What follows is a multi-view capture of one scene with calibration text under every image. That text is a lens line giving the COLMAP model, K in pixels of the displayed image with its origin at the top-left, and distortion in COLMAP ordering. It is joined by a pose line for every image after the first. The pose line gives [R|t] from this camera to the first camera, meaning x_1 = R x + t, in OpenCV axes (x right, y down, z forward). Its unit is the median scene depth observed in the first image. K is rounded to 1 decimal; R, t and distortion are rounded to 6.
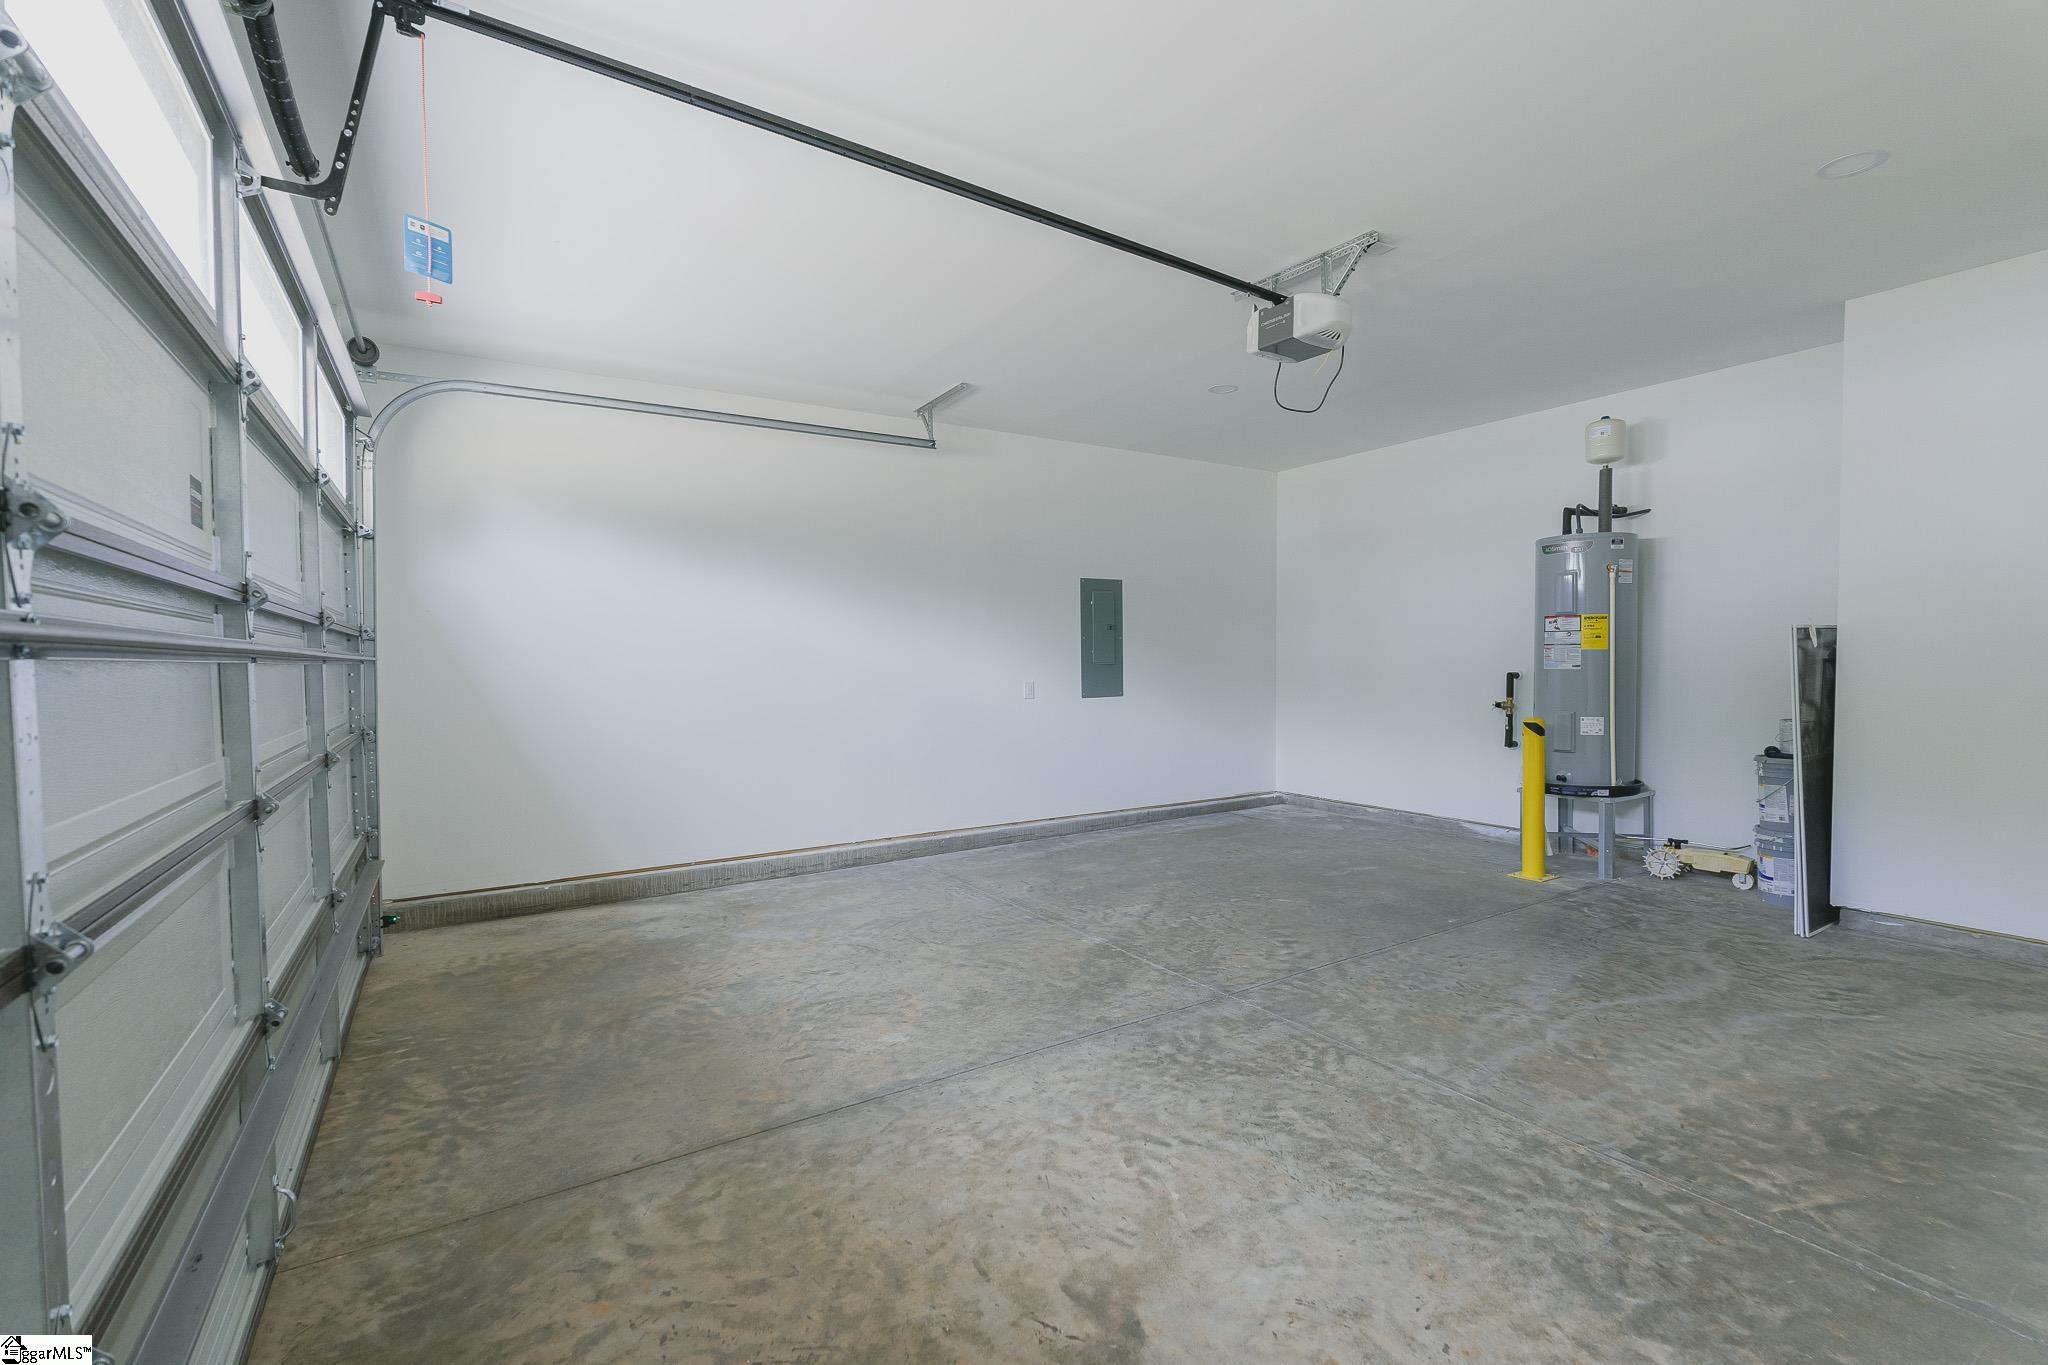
lens RADIAL K [[905.6, 0, 1025.1], [0, 905.6, 686.7], [0, 0, 1]] dist [-0.004069, -0.000021]
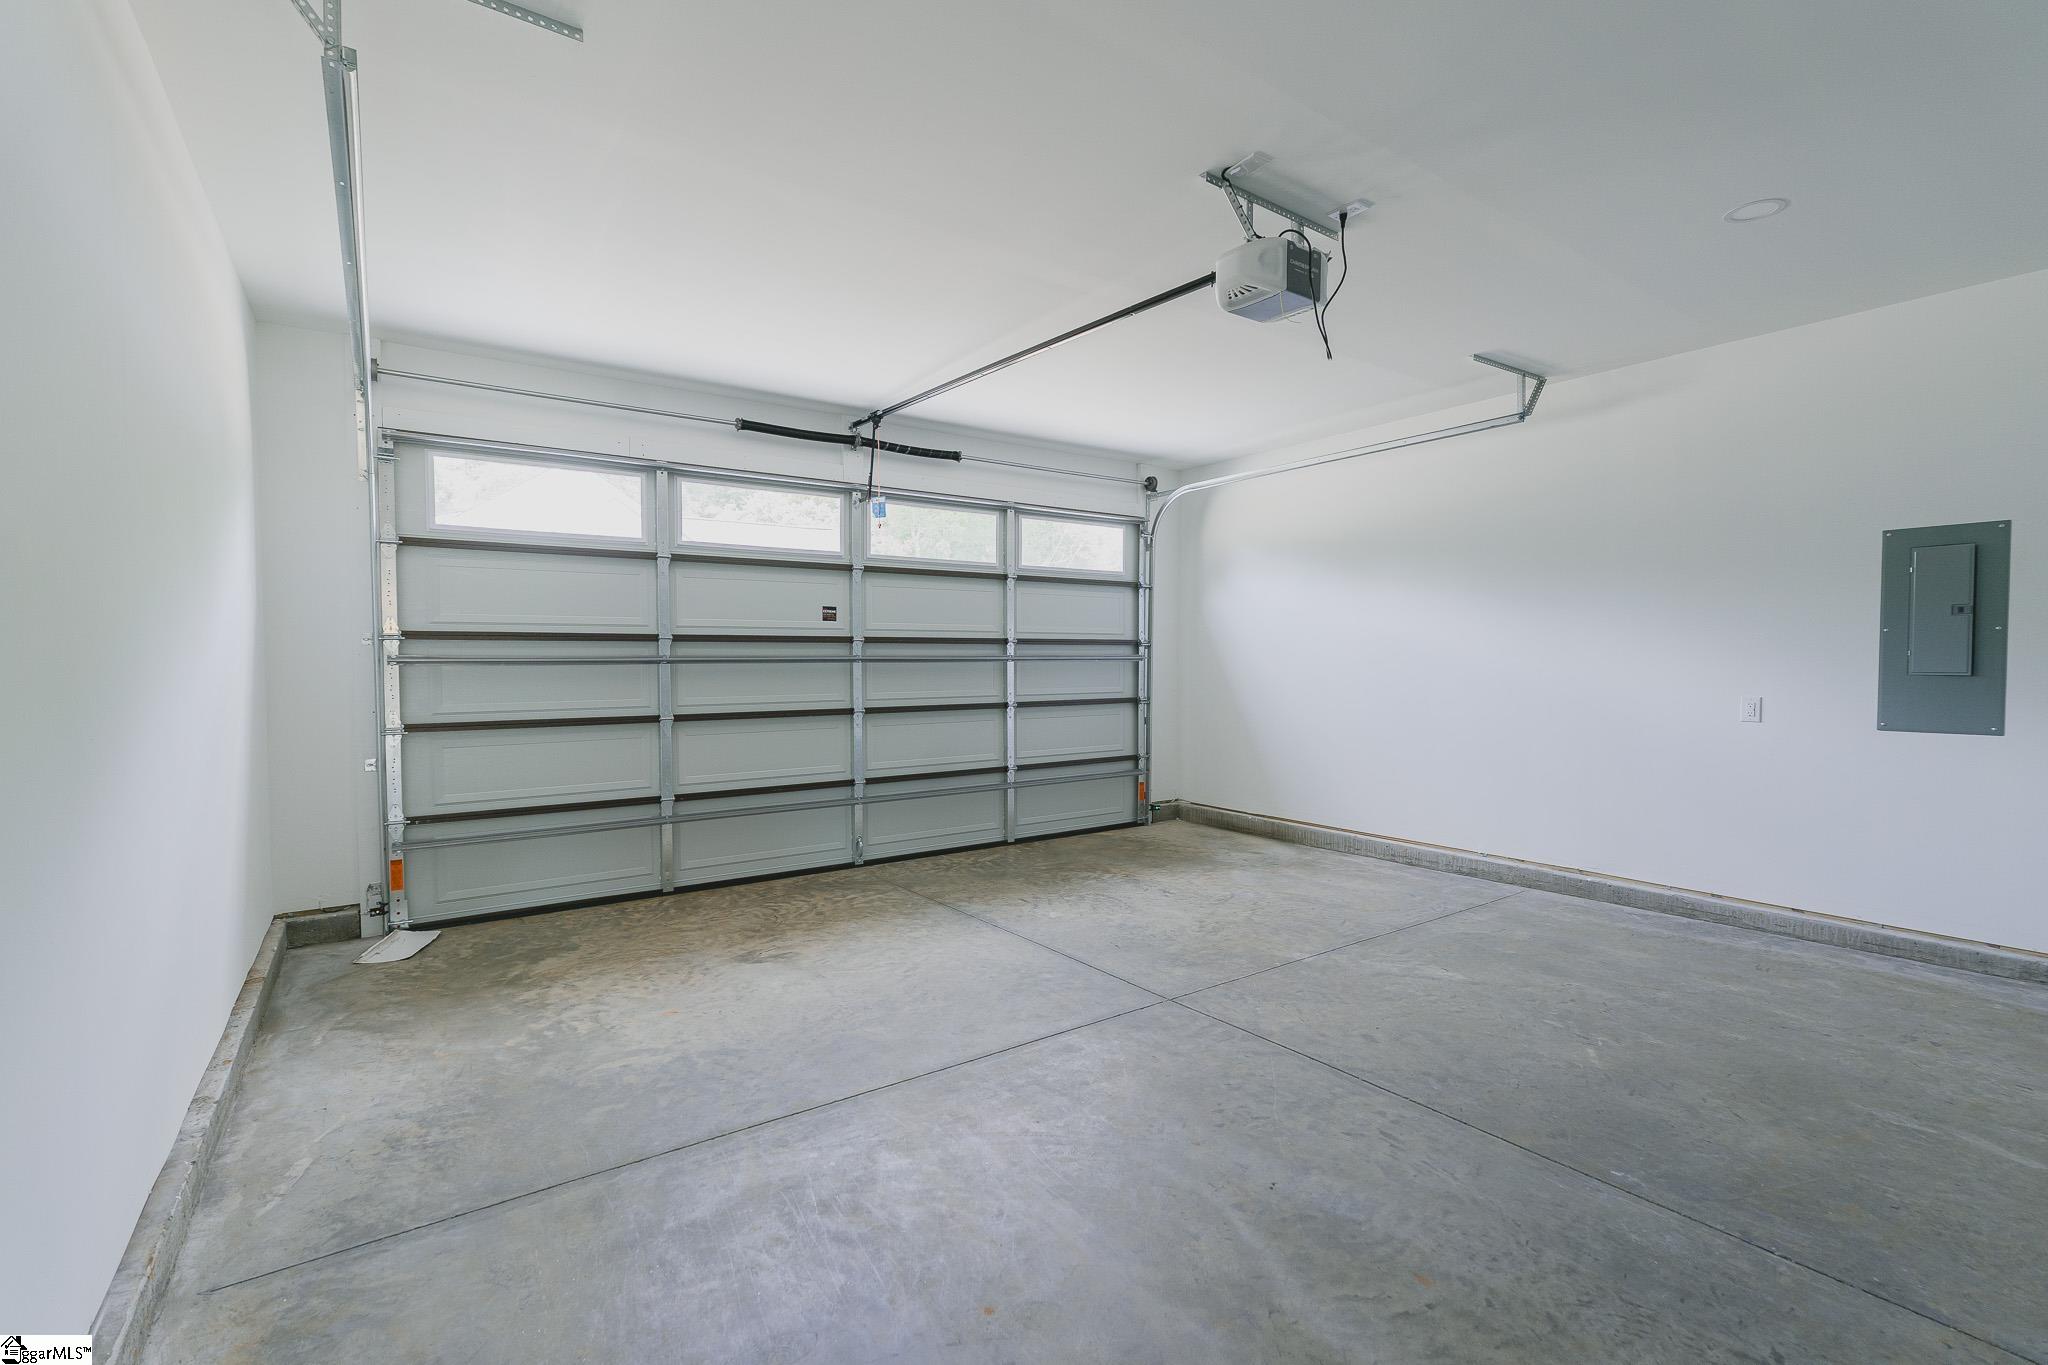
lens RADIAL K [[905.6, 0, 1025.1], [0, 905.6, 686.7], [0, 0, 1]] dist [-0.004069, -0.000021]
pose [[0.054358, 0.043025, -0.997594, 1.256860], [-0.027443, 0.998758, 0.041580, -0.050580], [0.998144, 0.025116, 0.055471, 0.798415]]
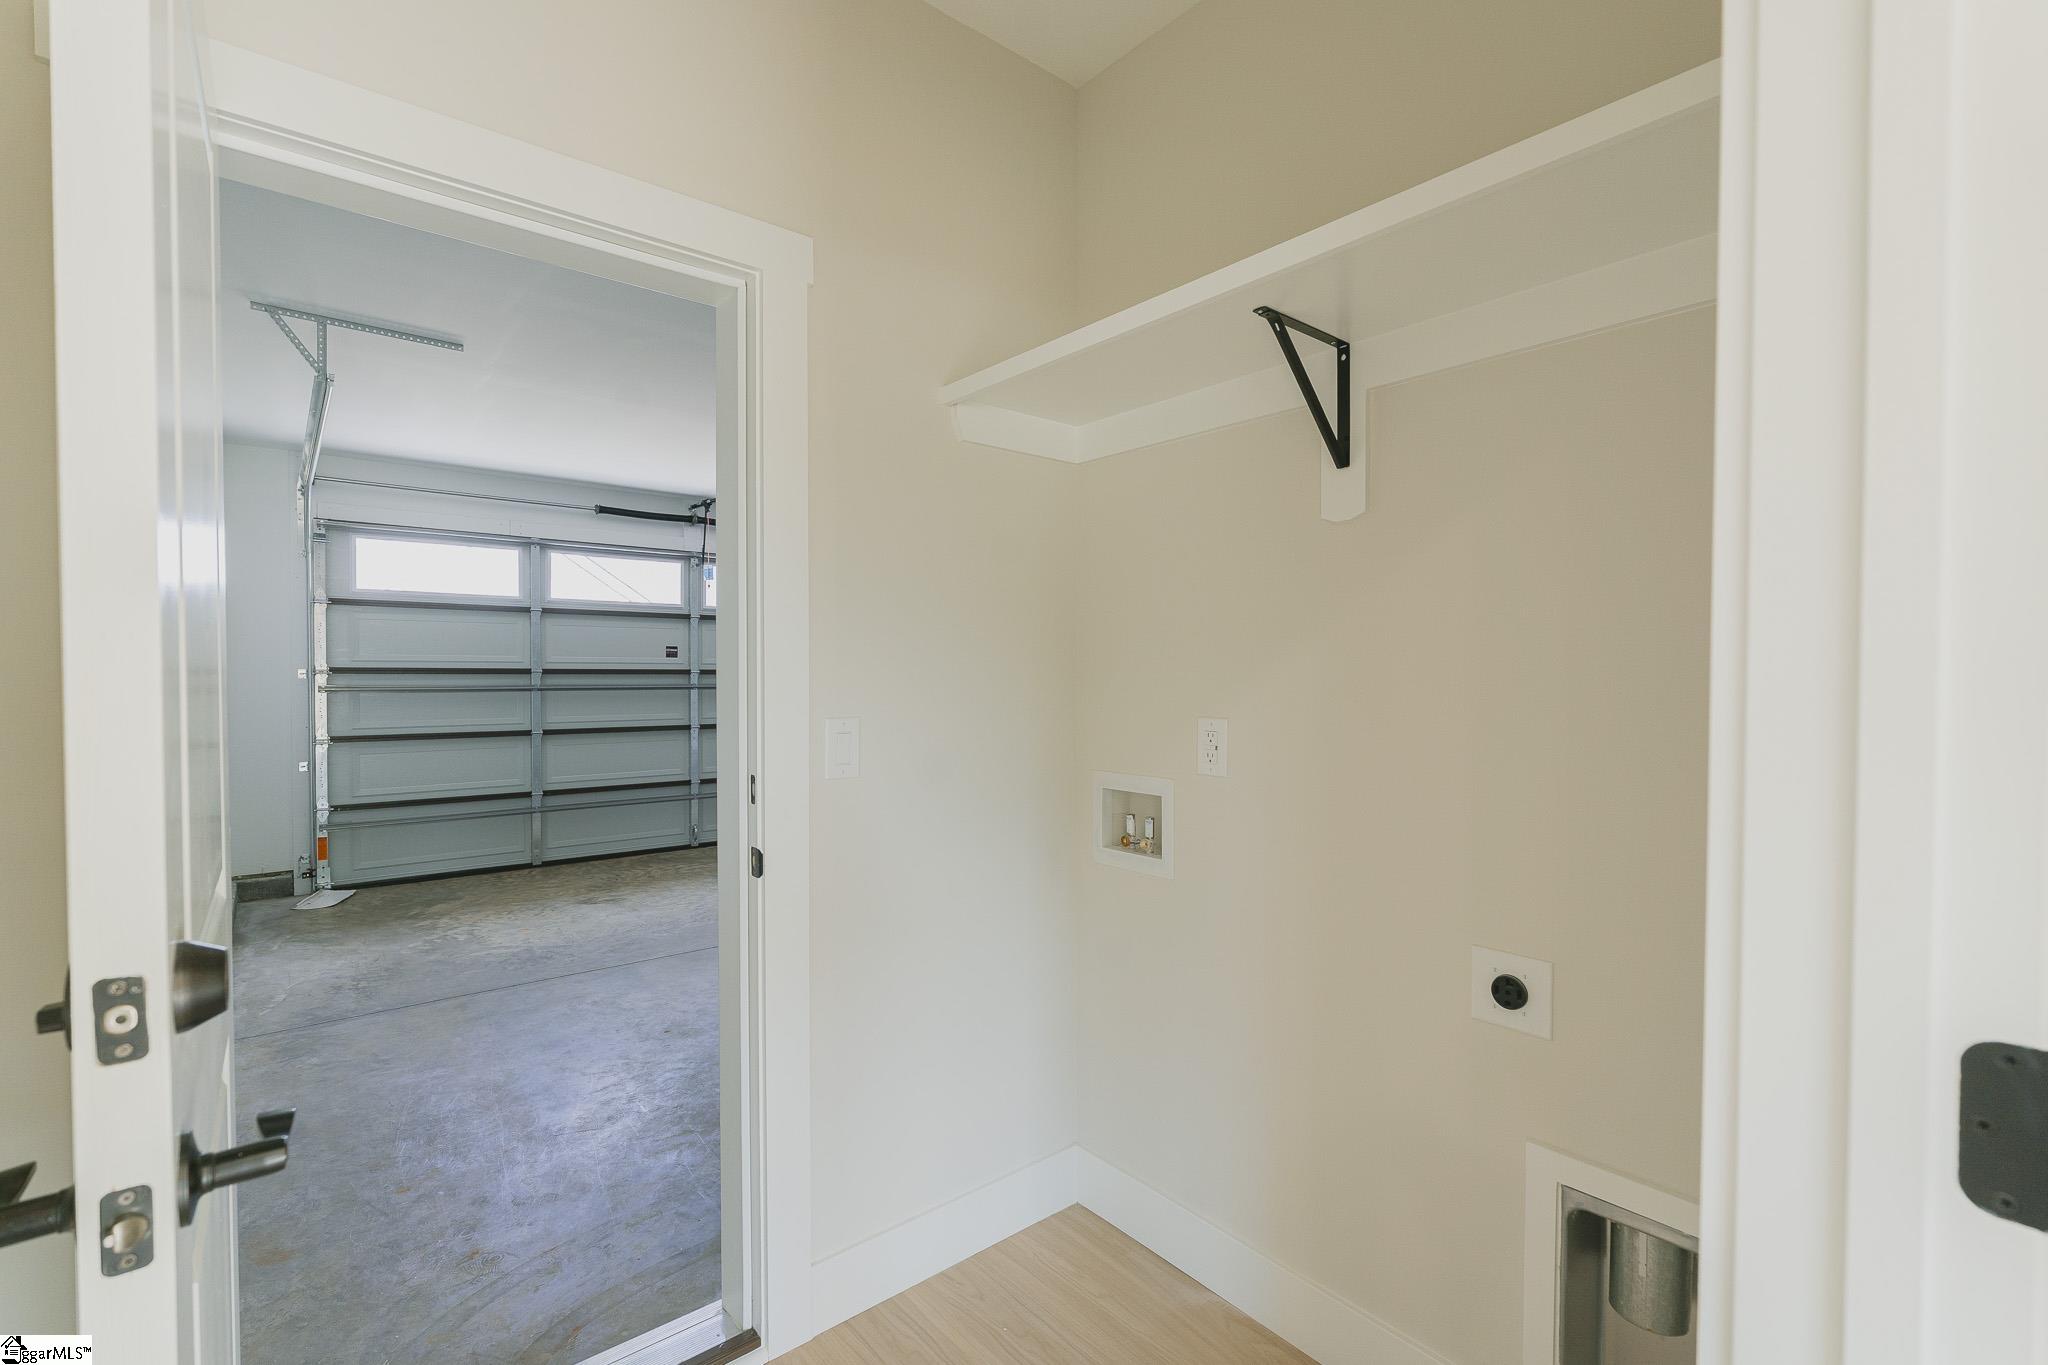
lens RADIAL K [[905.6, 0, 1025.1], [0, 905.6, 686.7], [0, 0, 1]] dist [-0.004069, -0.000021]
pose [[0.135057, 0.024422, -0.990537, 1.836169], [-0.032586, 0.999265, 0.020195, -0.094699], [0.990302, 0.029551, 0.135753, 1.078264]]
